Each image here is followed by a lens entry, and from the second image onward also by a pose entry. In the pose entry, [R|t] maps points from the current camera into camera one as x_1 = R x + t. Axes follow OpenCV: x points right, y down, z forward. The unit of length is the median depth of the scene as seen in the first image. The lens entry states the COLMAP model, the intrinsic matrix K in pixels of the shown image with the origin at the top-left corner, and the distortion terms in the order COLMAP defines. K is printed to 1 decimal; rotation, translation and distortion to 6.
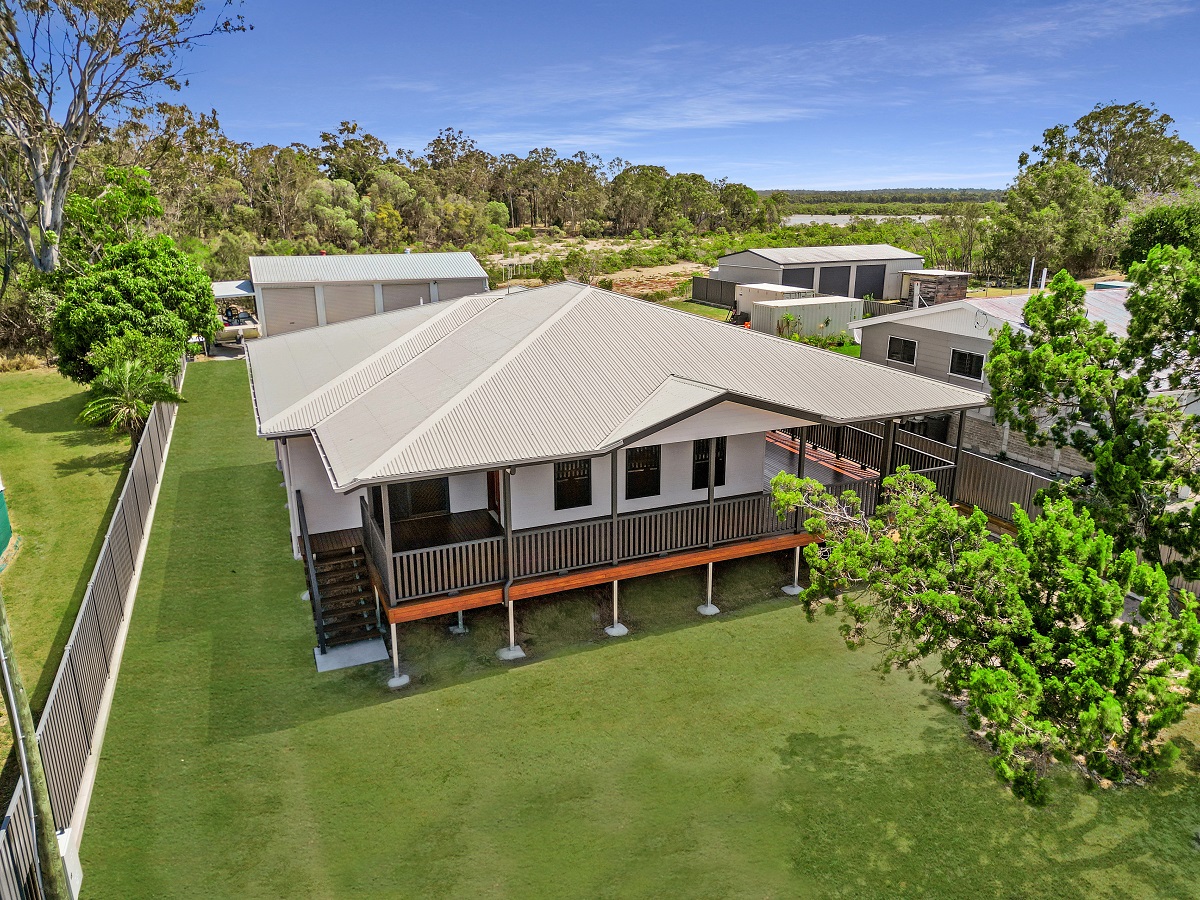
lens RADIAL K [[830.4, 0, 600.0], [0, 830.4, 450.0], [0, 0, 1]] dist [0.067287, -0.079745]
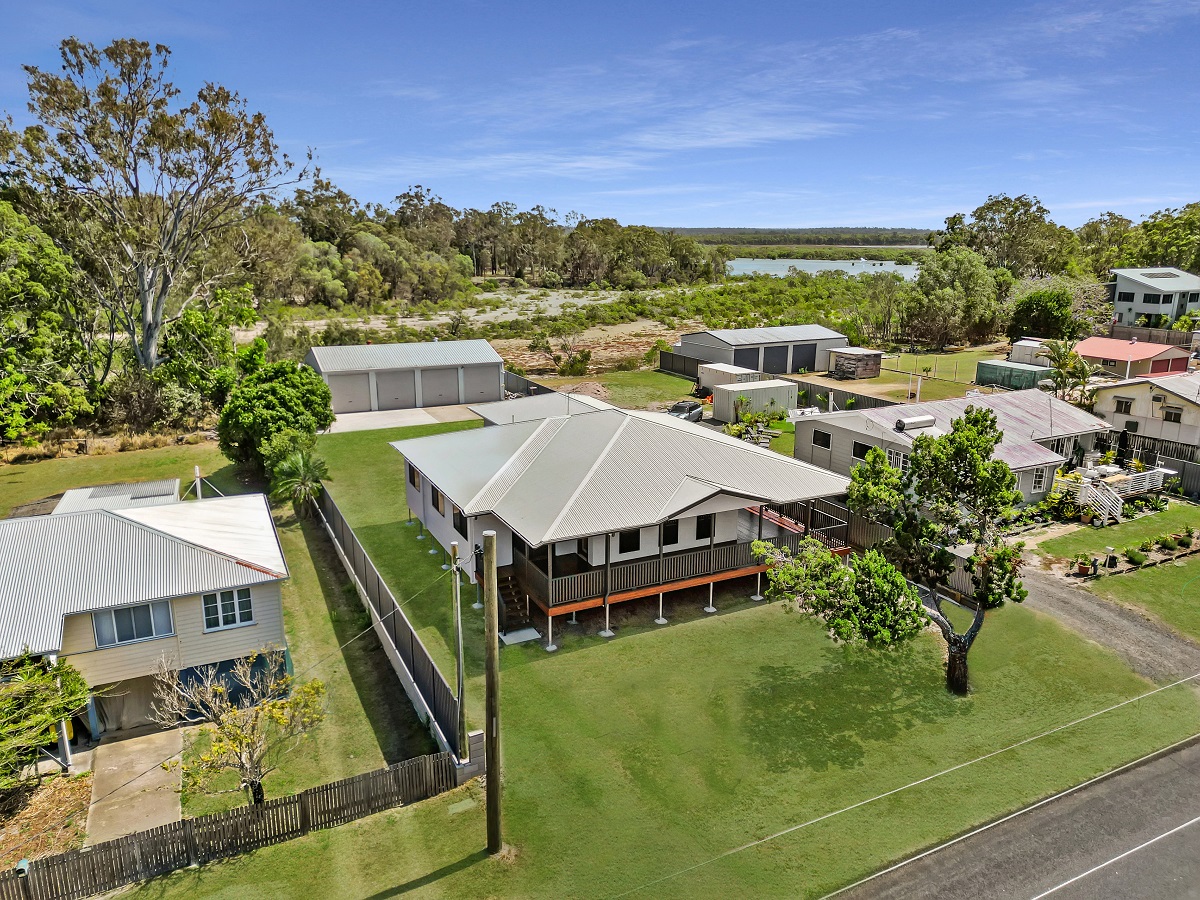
lens RADIAL K [[830.4, 0, 600.0], [0, 830.4, 450.0], [0, 0, 1]] dist [0.067287, -0.079745]
pose [[0.997987, -0.007370, 0.062988, -0.086463], [0.009736, 0.999255, -0.037338, -0.033782], [-0.062666, 0.037876, 0.997316, -0.310551]]
